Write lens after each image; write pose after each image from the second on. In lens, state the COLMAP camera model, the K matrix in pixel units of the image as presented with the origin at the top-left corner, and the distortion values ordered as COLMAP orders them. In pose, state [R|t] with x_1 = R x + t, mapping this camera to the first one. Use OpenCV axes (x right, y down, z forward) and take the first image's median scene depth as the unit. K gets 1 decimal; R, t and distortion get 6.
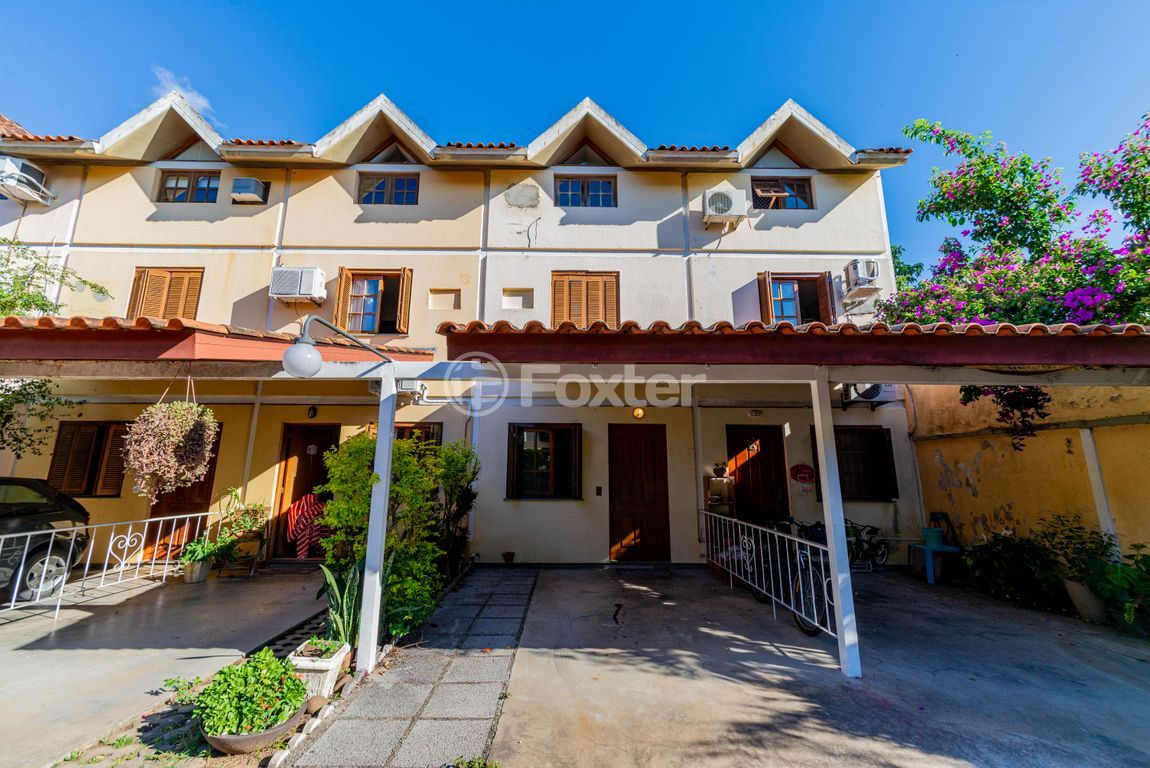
lens RADIAL K [[463.8, 0, 572.1], [0, 463.8, 384.7], [0, 0, 1]] dist [0.003442, 0.000779]
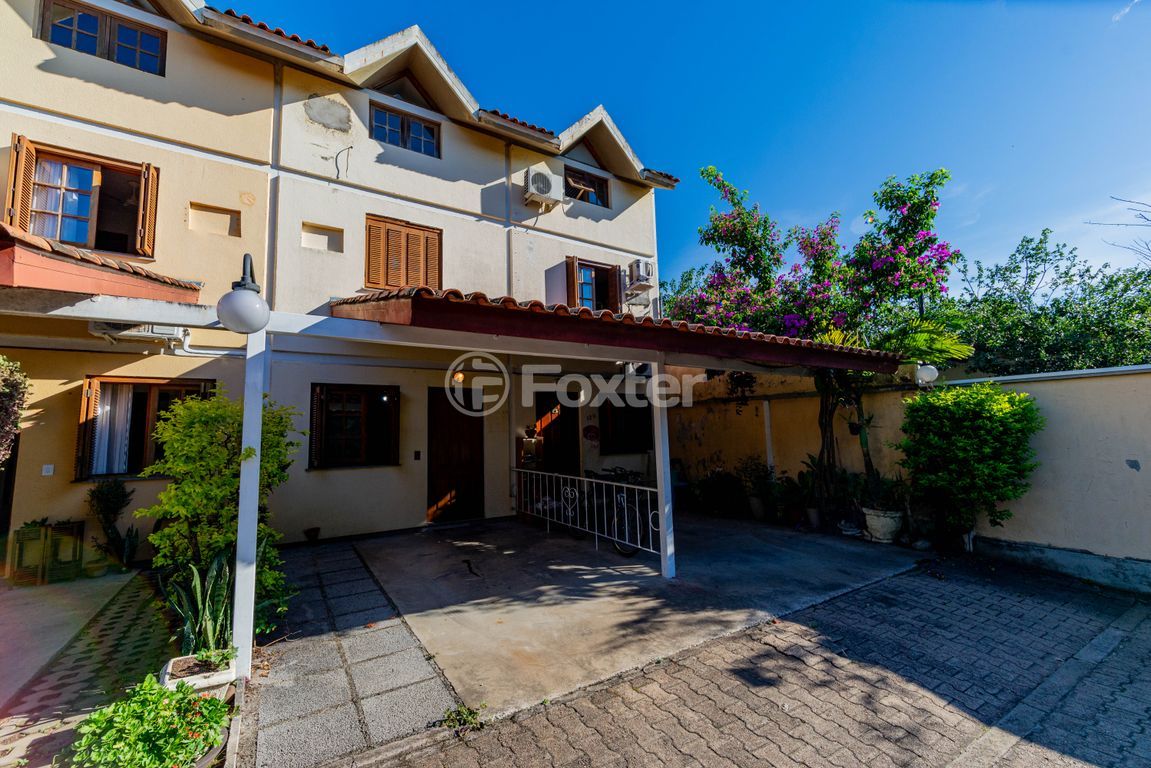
lens RADIAL K [[468.2, 0, 572.8], [0, 468.2, 384.6], [0, 0, 1]] dist [0.000613, 0.003112]
pose [[0.852714, 0.030273, 0.521499, -0.176362], [-0.074605, 0.995143, 0.064220, -0.007034], [-0.517022, -0.093668, 0.850831, 0.005290]]
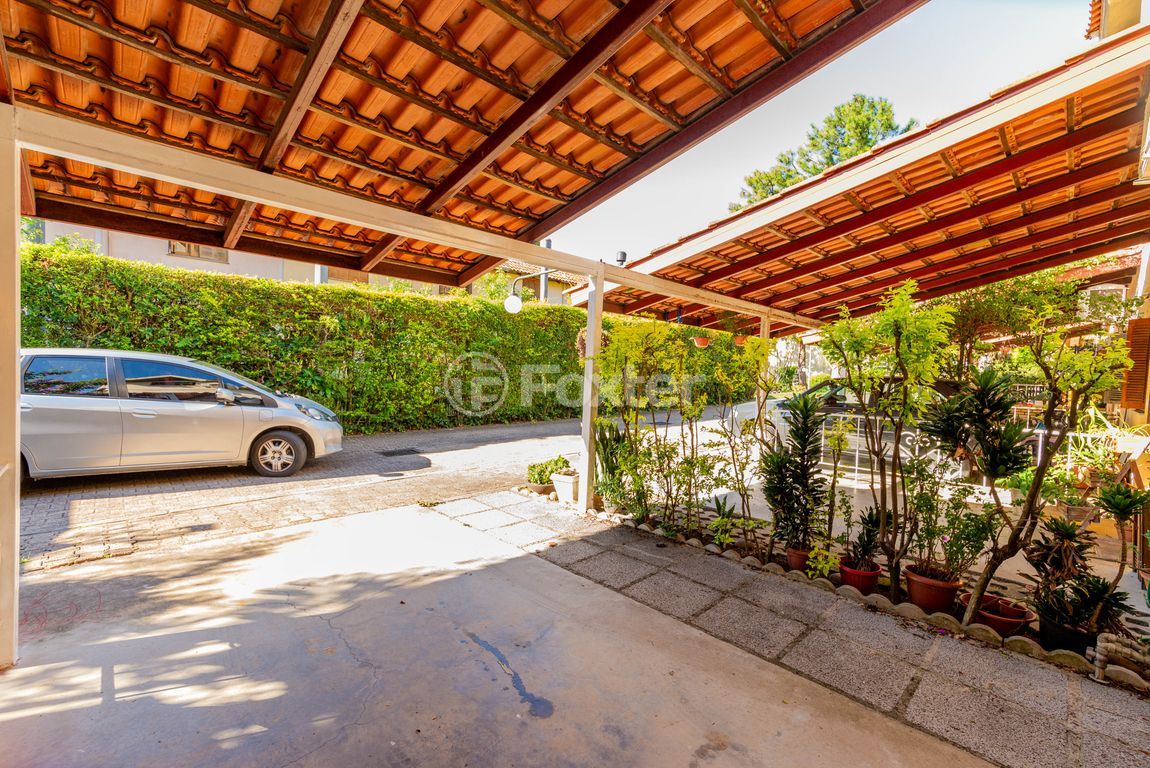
lens RADIAL K [[467.8, 0, 572.3], [0, 467.8, 384.6], [0, 0, 1]] dist [0.000613, 0.003112]
pose [[-0.715608, -0.006098, -0.698476, 0.226451], [0.098483, 0.989092, -0.109534, 0.186741], [0.691525, -0.147171, -0.707202, 0.888266]]
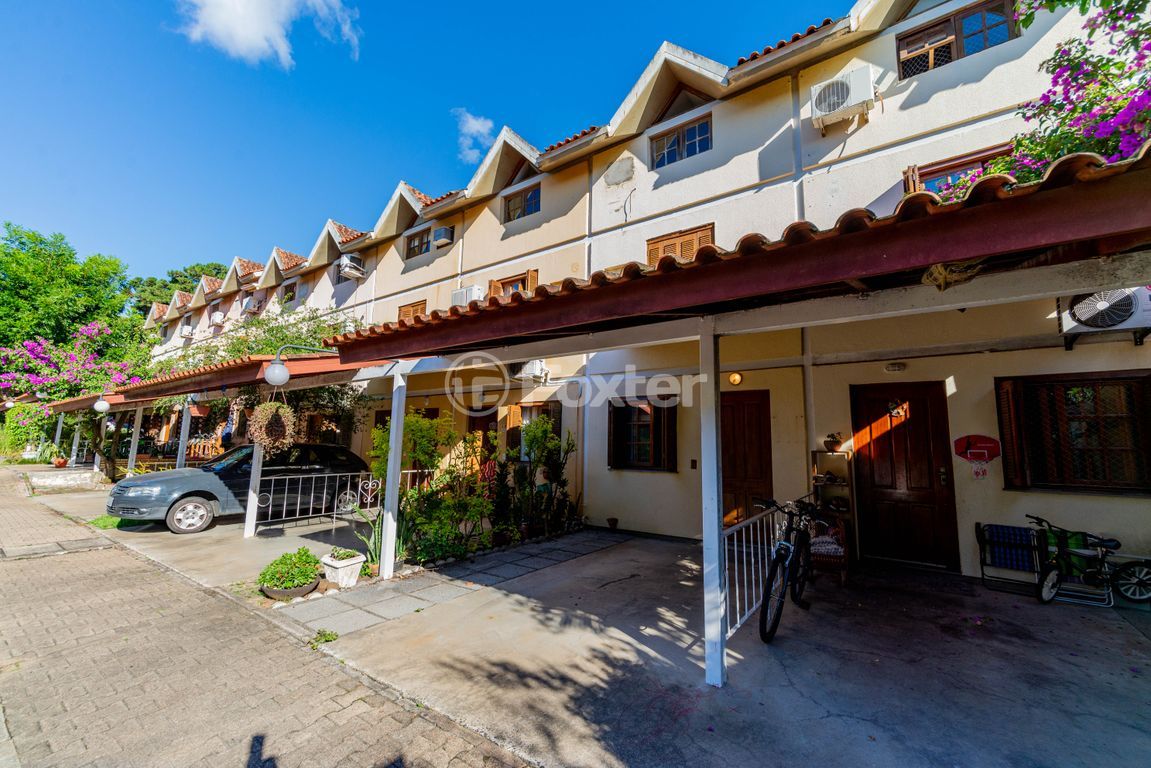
lens RADIAL K [[468.2, 0, 572.8], [0, 468.2, 384.6], [0, 0, 1]] dist [0.000613, 0.003112]
pose [[0.805106, -0.069161, -0.589085, 0.421207], [0.104295, 0.994211, 0.025816, 0.016484], [0.583890, -0.082223, 0.807659, 0.092885]]
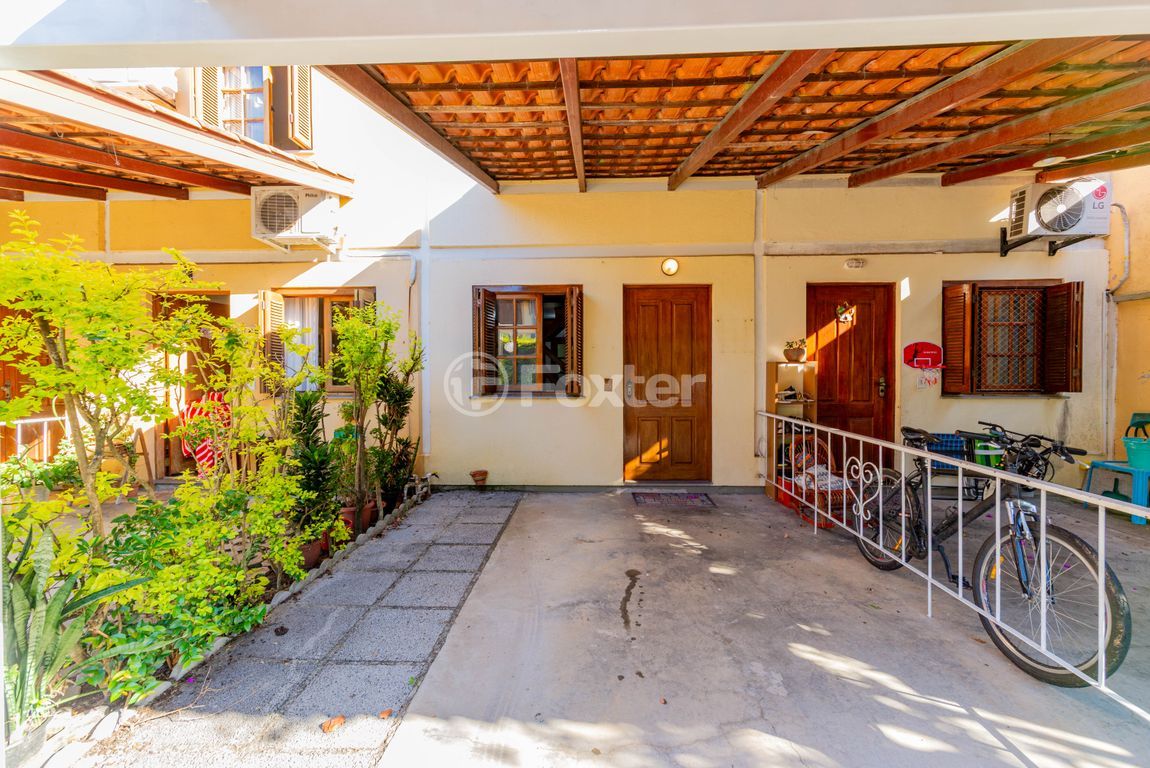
lens RADIAL K [[467.8, 0, 572.3], [0, 467.8, 384.6], [0, 0, 1]] dist [0.000613, 0.003112]
pose [[0.998770, -0.007611, -0.049006, 0.037631], [0.018133, 0.975777, 0.218016, 0.077046], [0.046159, -0.218637, 0.974714, 0.323182]]
